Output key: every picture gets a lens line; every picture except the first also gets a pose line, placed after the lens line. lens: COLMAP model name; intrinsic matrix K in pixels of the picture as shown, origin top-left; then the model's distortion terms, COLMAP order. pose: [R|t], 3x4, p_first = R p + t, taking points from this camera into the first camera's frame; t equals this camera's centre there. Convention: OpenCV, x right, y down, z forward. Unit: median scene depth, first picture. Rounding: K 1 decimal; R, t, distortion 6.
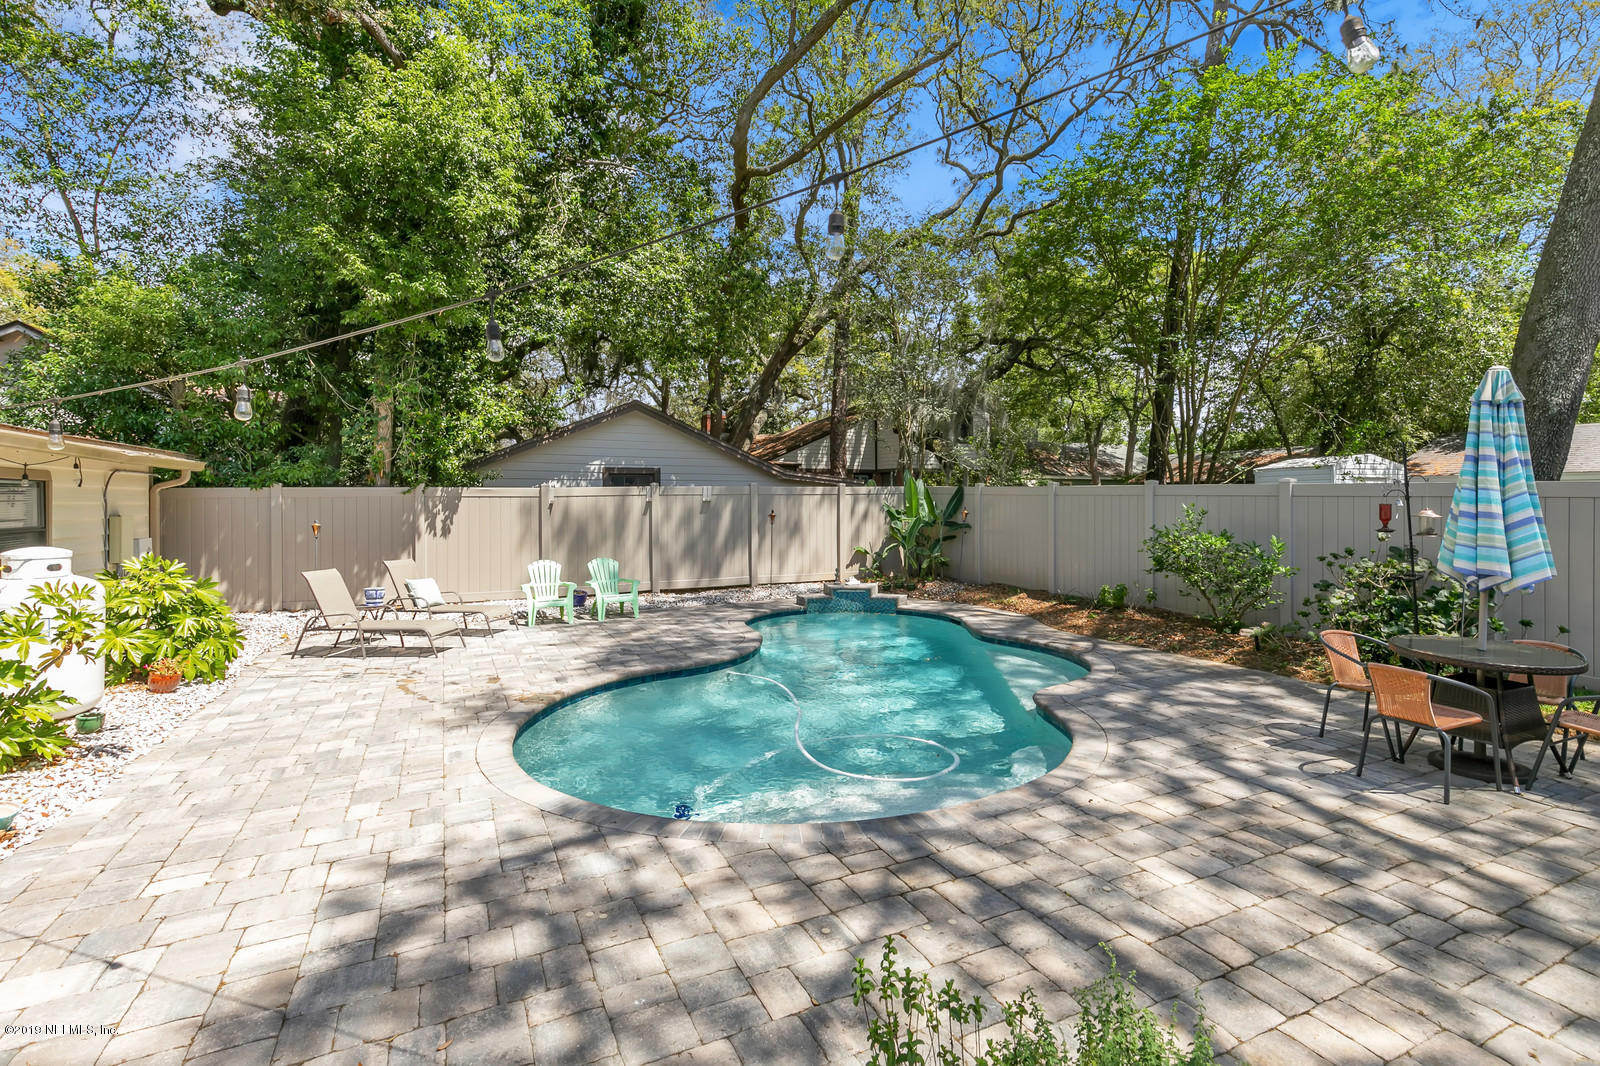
lens RADIAL K [[737.8, 0, 795.6], [0, 737.8, 510.0], [0, 0, 1]] dist [0.002162, 0.000140]
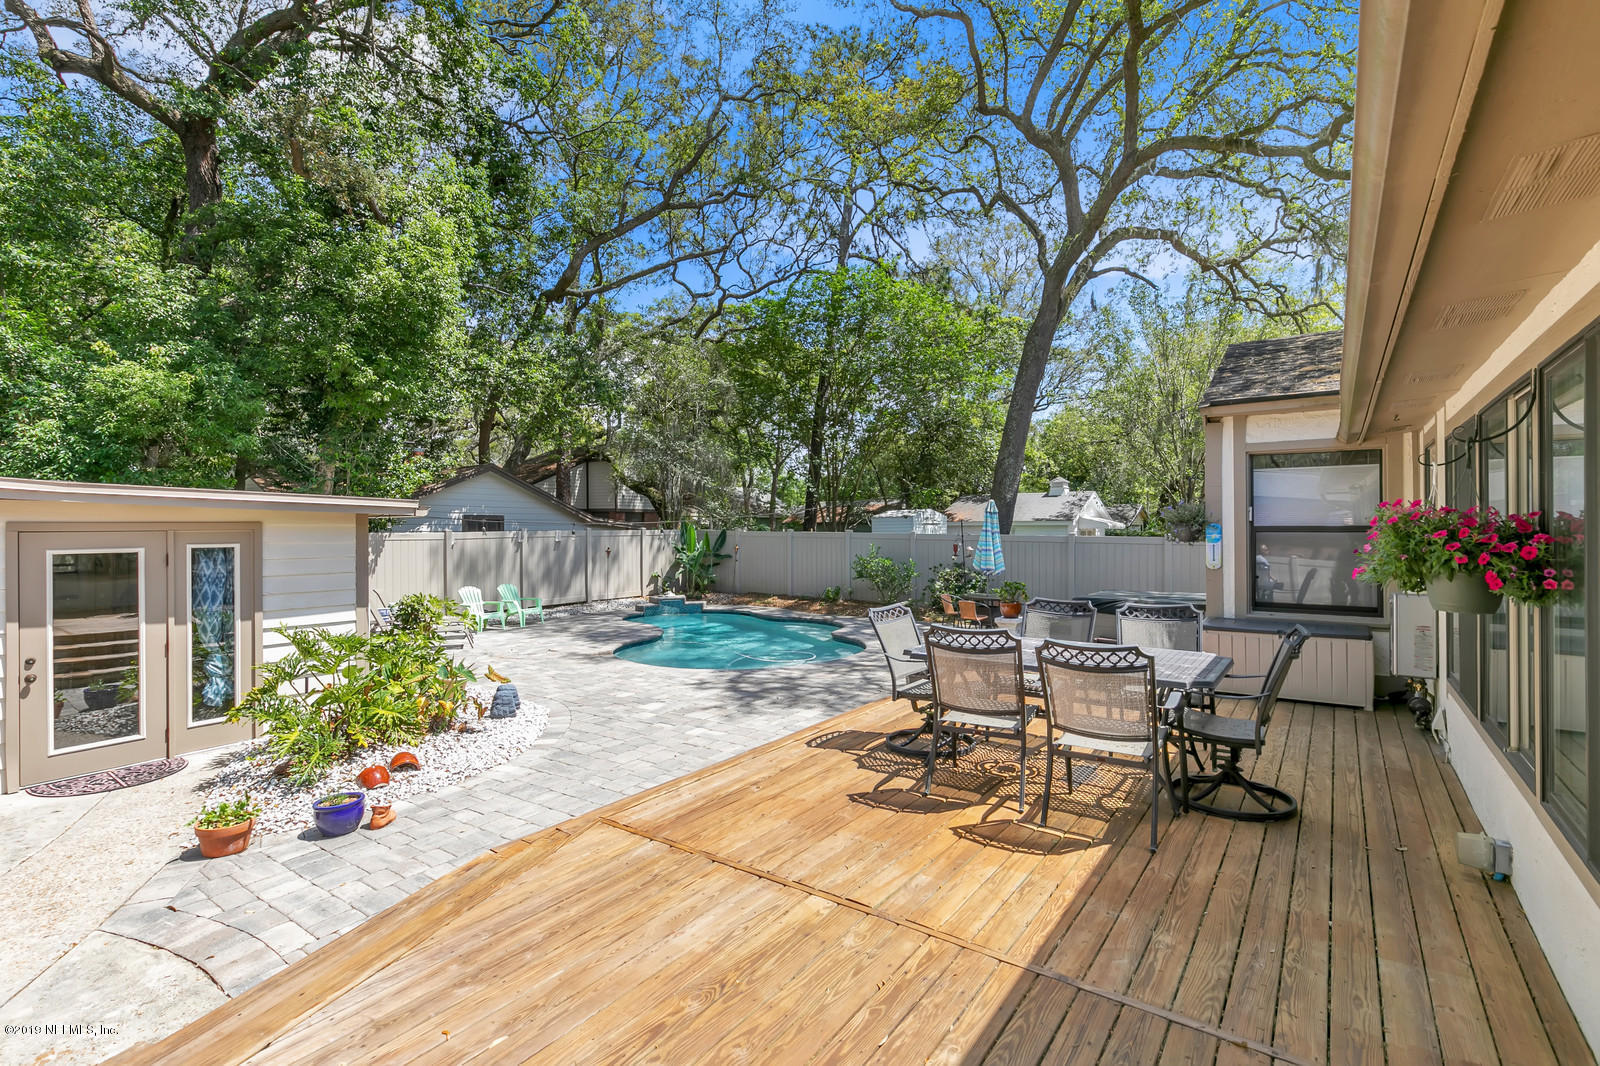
lens RADIAL K [[751.3, 0, 796.4], [0, 751.3, 528.6], [0, 0, 1]] dist [0.011836, 0.000346]
pose [[0.873689, 0.001405, 0.486483, -0.467758], [0.005533, 0.999902, -0.012825, -0.017153], [-0.486453, 0.013897, 0.873596, -0.492278]]
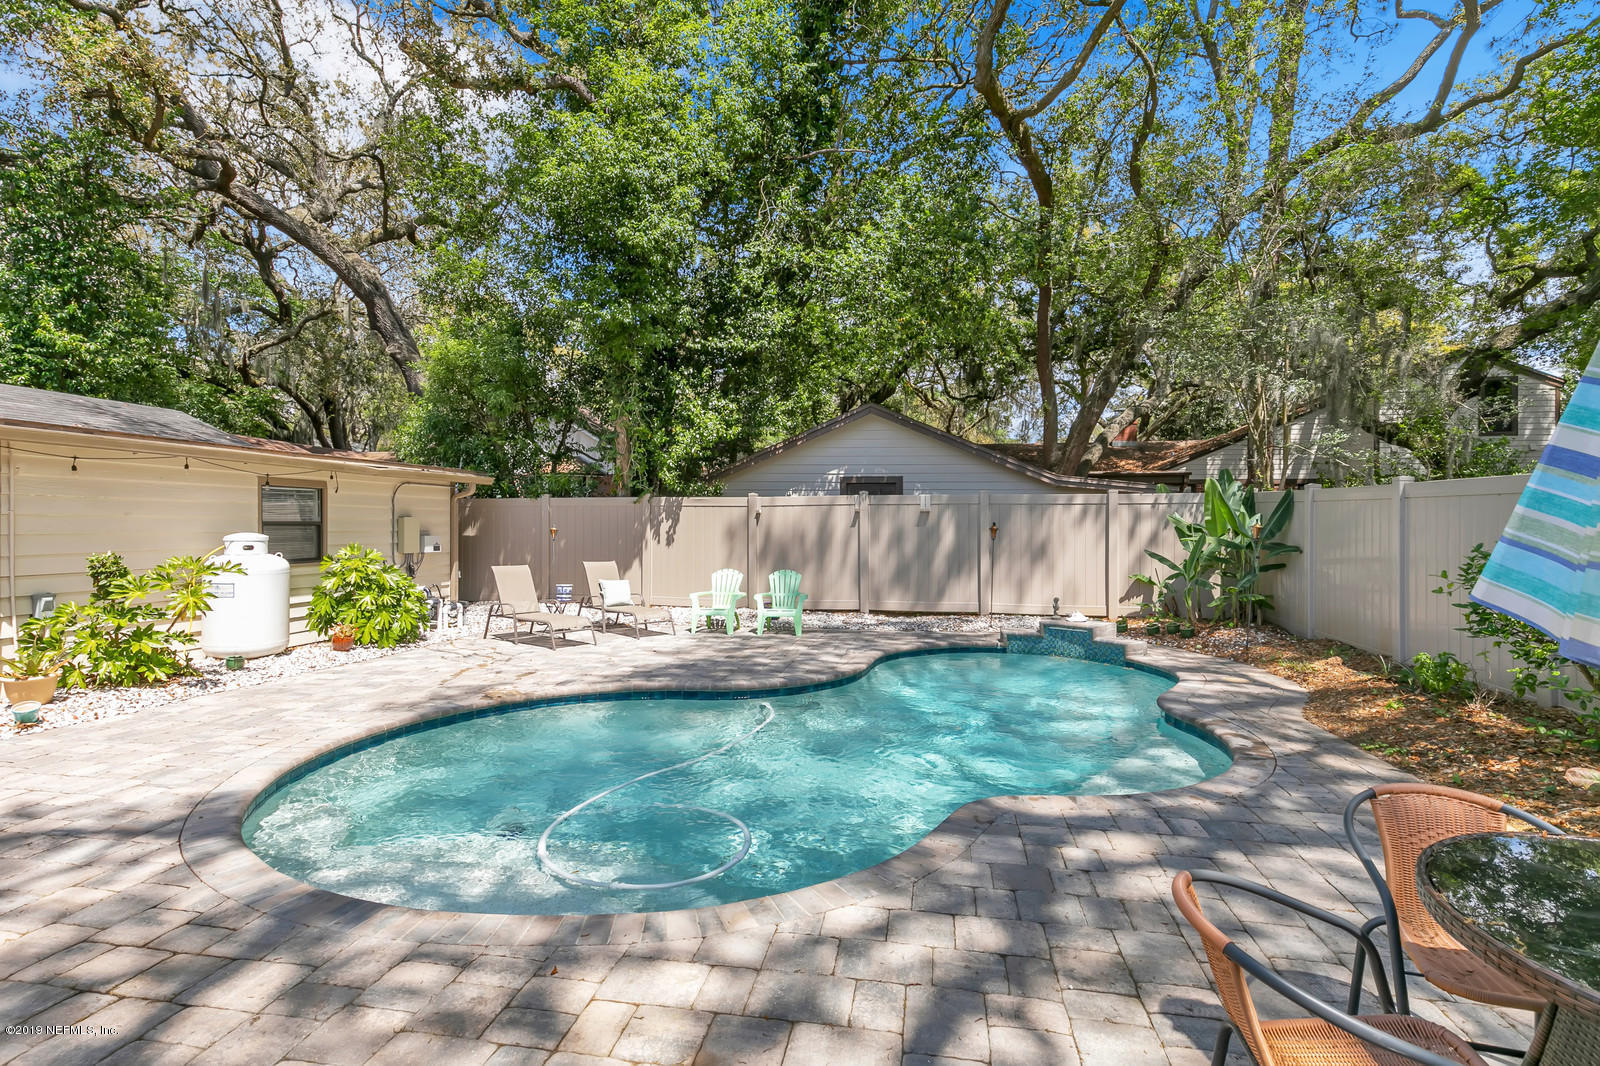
lens RADIAL K [[751.3, 0, 796.4], [0, 751.3, 528.6], [0, 0, 1]] dist [0.011836, 0.000346]
pose [[0.813231, 0.010319, -0.581849, 0.304945], [-0.016290, 0.999855, -0.005035, 0.016071], [0.581713, 0.013573, 0.813281, 0.220092]]
